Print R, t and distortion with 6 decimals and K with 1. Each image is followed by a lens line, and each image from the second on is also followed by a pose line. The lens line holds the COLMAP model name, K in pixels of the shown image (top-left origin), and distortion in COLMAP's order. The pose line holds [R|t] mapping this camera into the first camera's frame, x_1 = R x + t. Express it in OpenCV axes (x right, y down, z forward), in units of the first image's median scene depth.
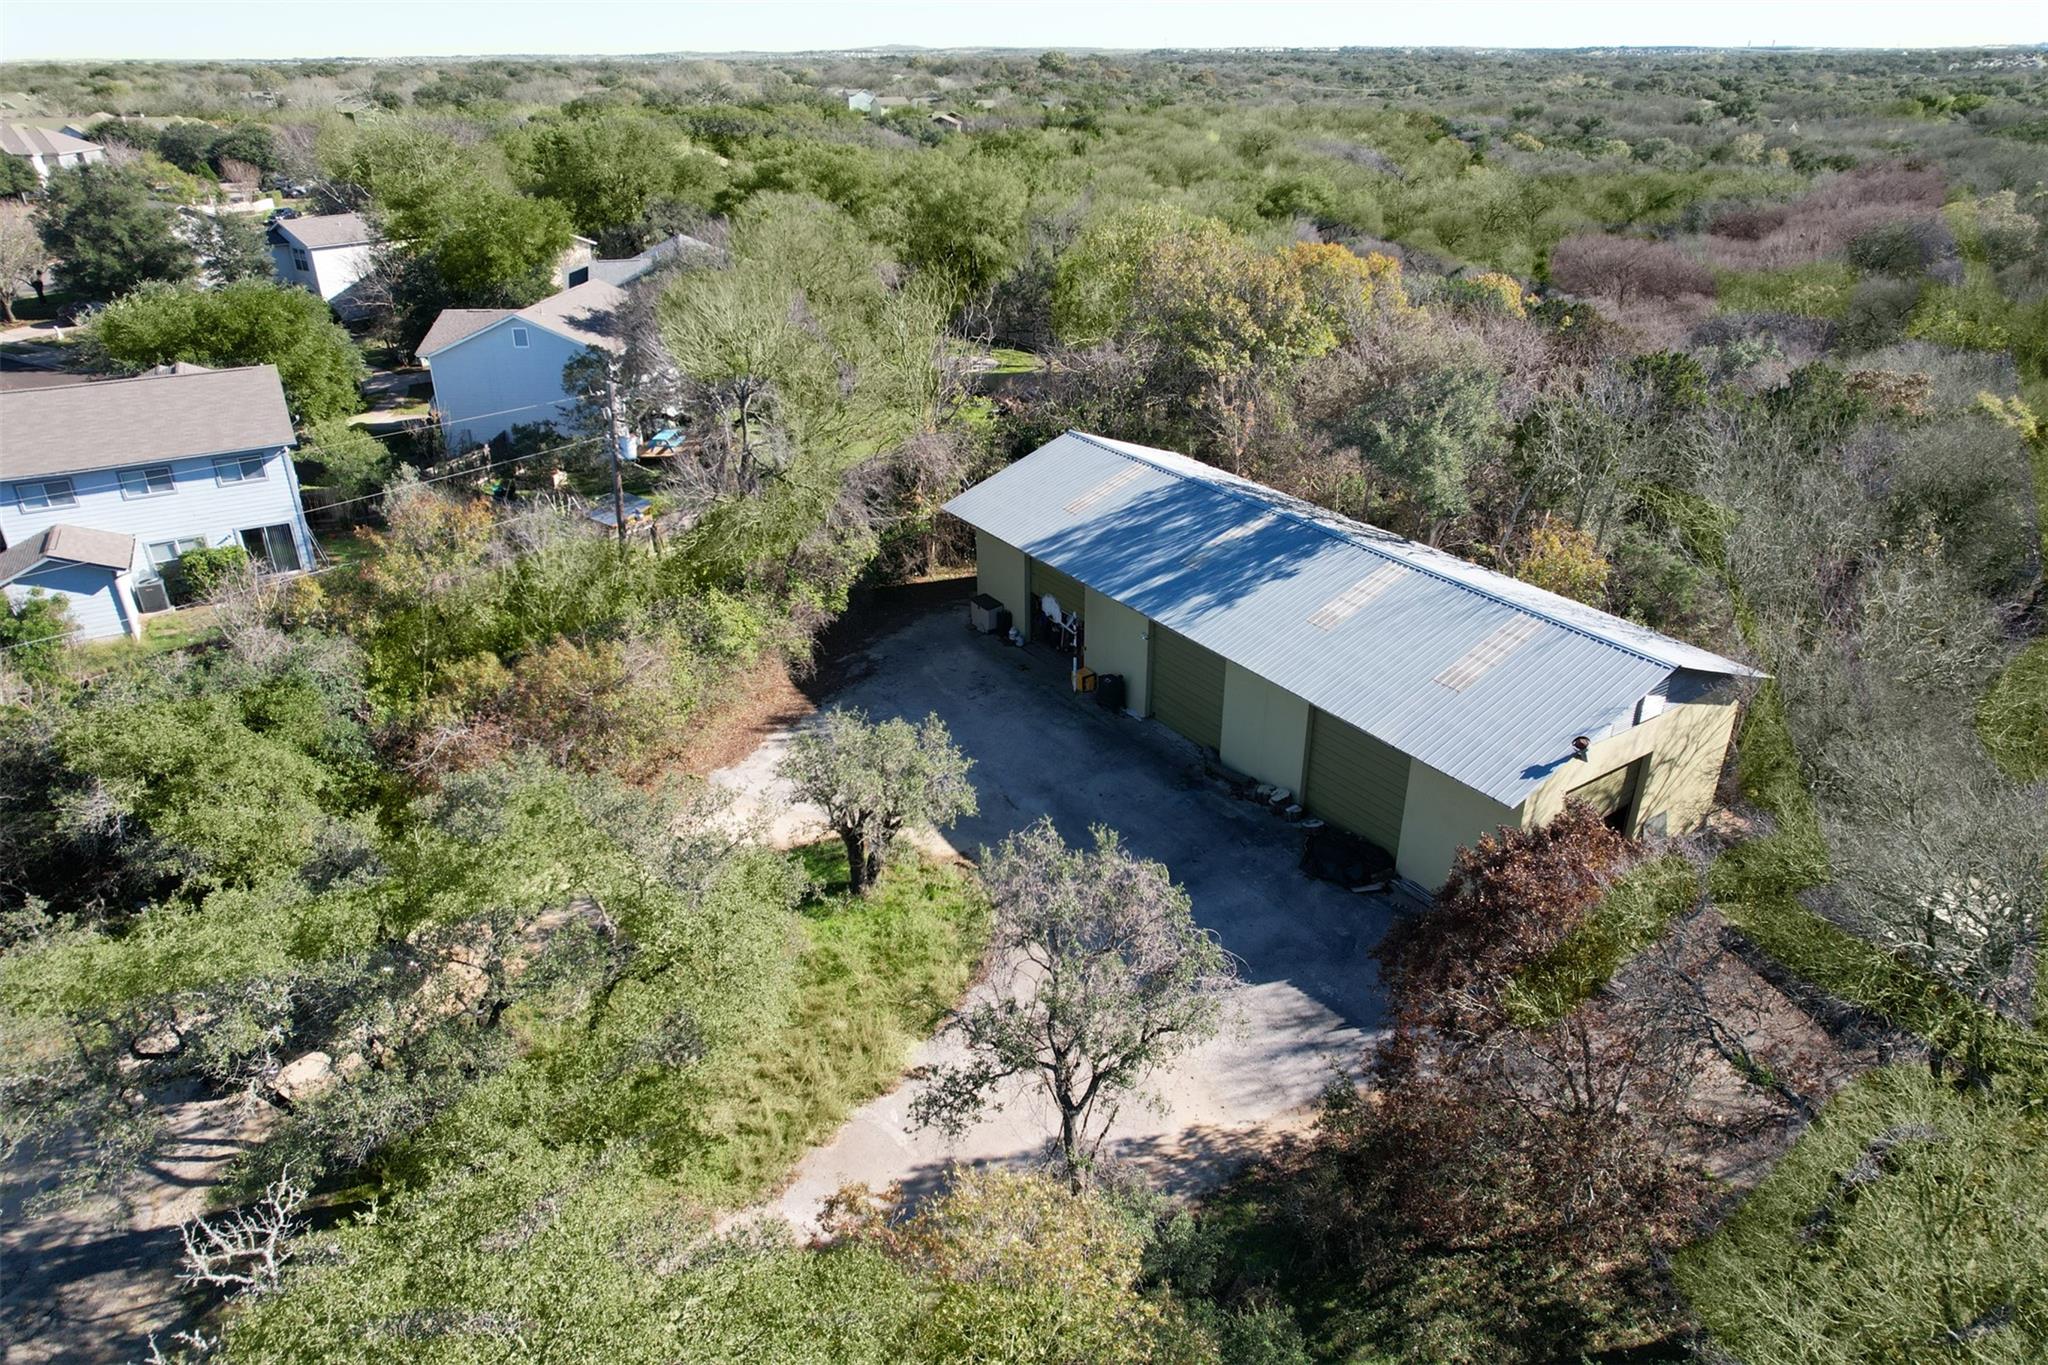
lens RADIAL K [[1285.3, 0, 1033.8], [0, 1285.3, 699.5], [0, 0, 1]] dist [-0.061197, 0.033483]
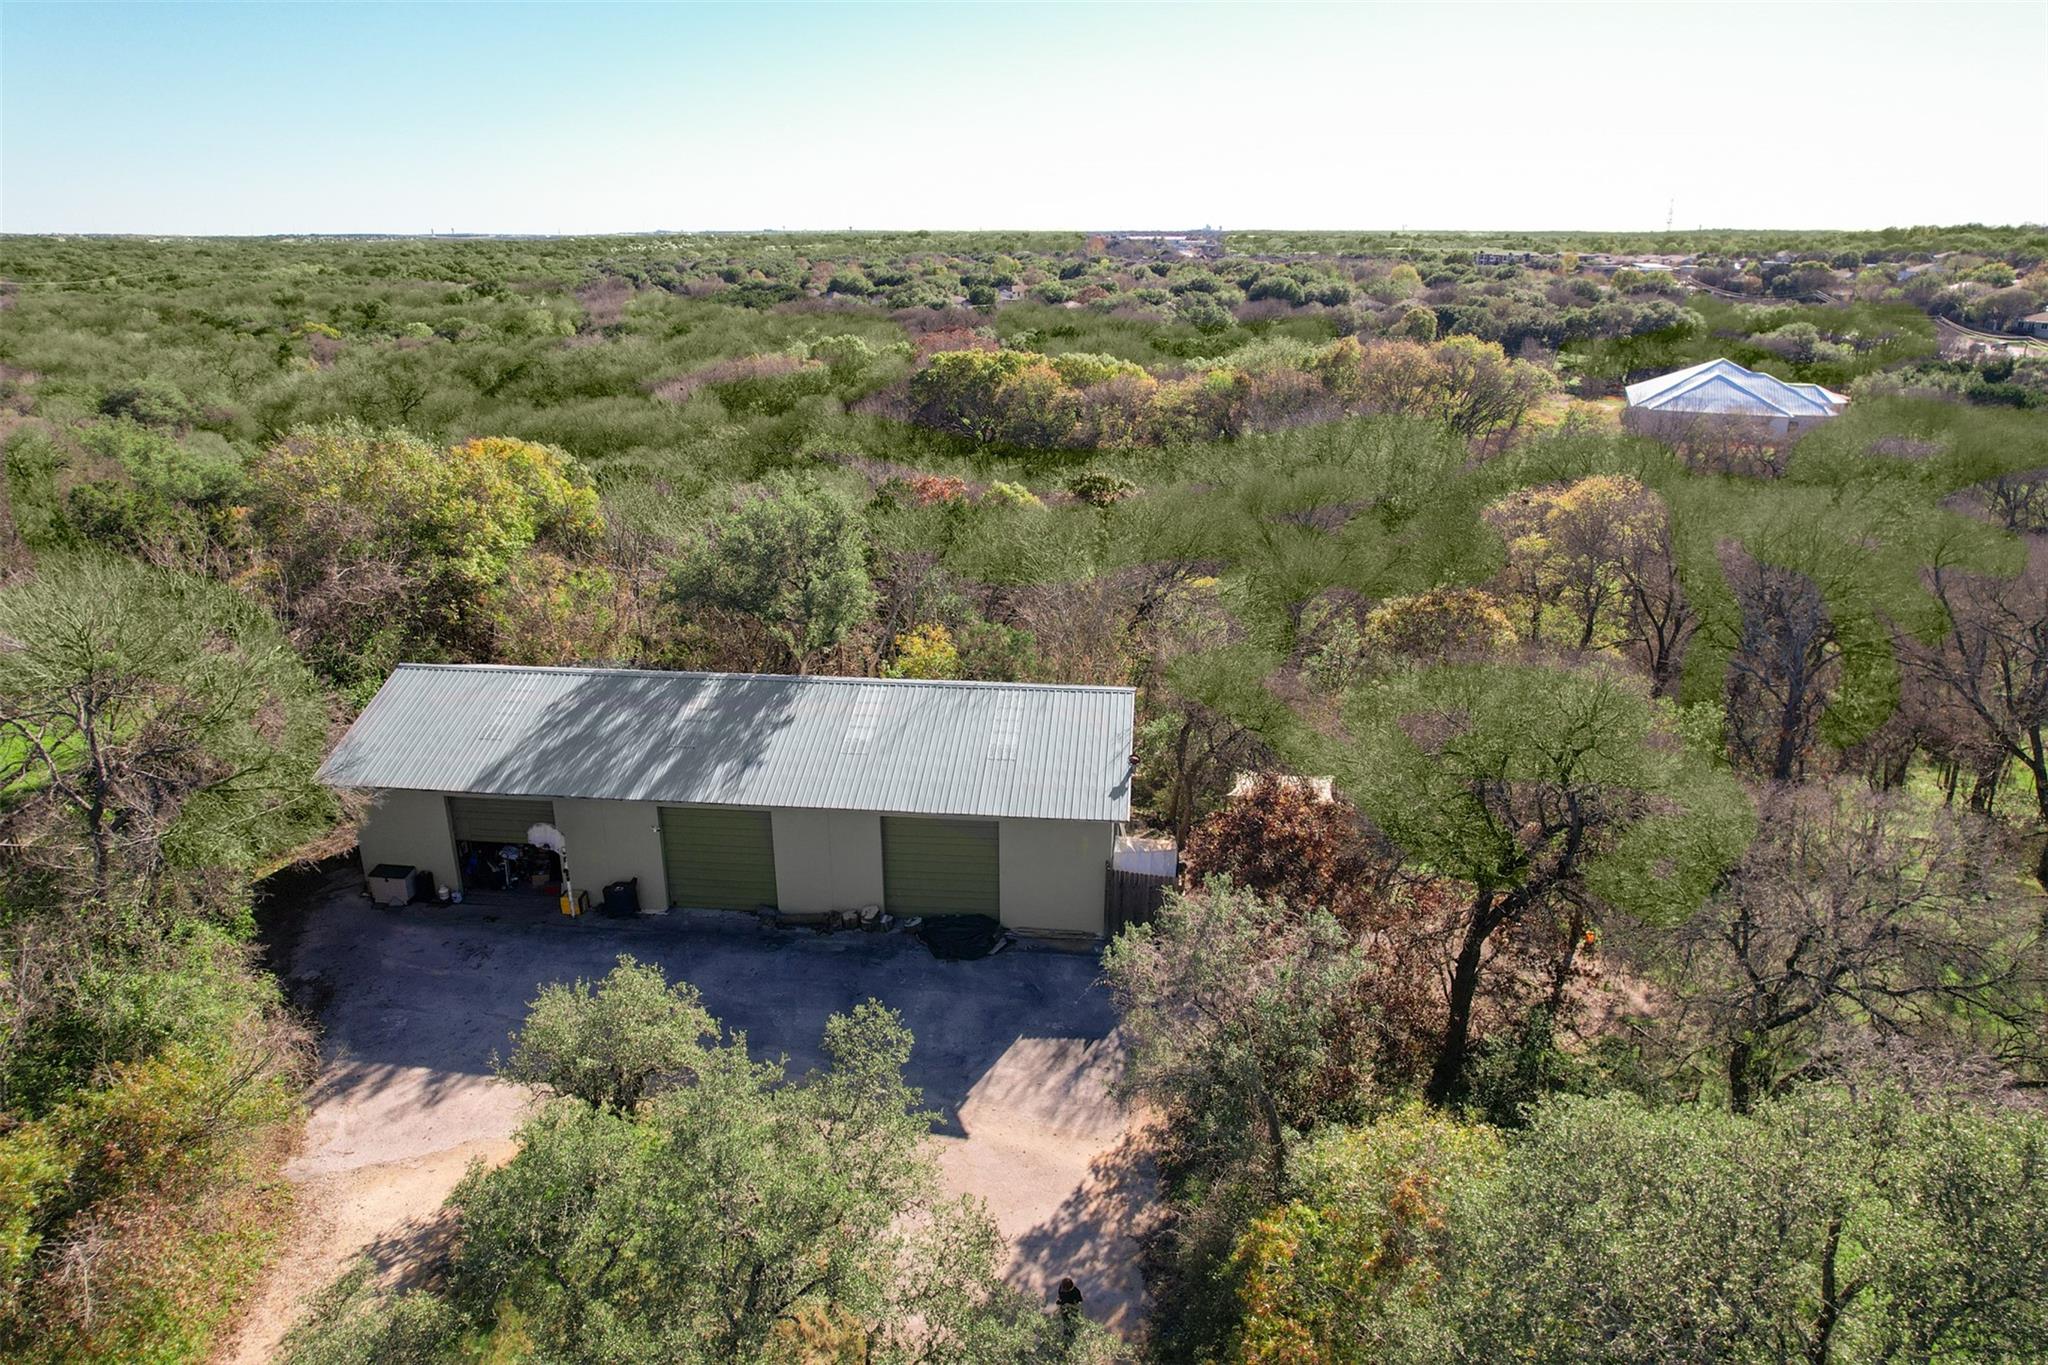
lens RADIAL K [[1297.2, 0, 1033.1], [0, 1297.2, 742.1], [0, 0, 1]] dist [-0.054862, 0.046367]
pose [[0.639325, -0.275442, 0.717910, -0.434894], [0.345667, 0.936935, 0.051648, -0.064536], [-0.686861, 0.215138, 0.694217, 0.111442]]
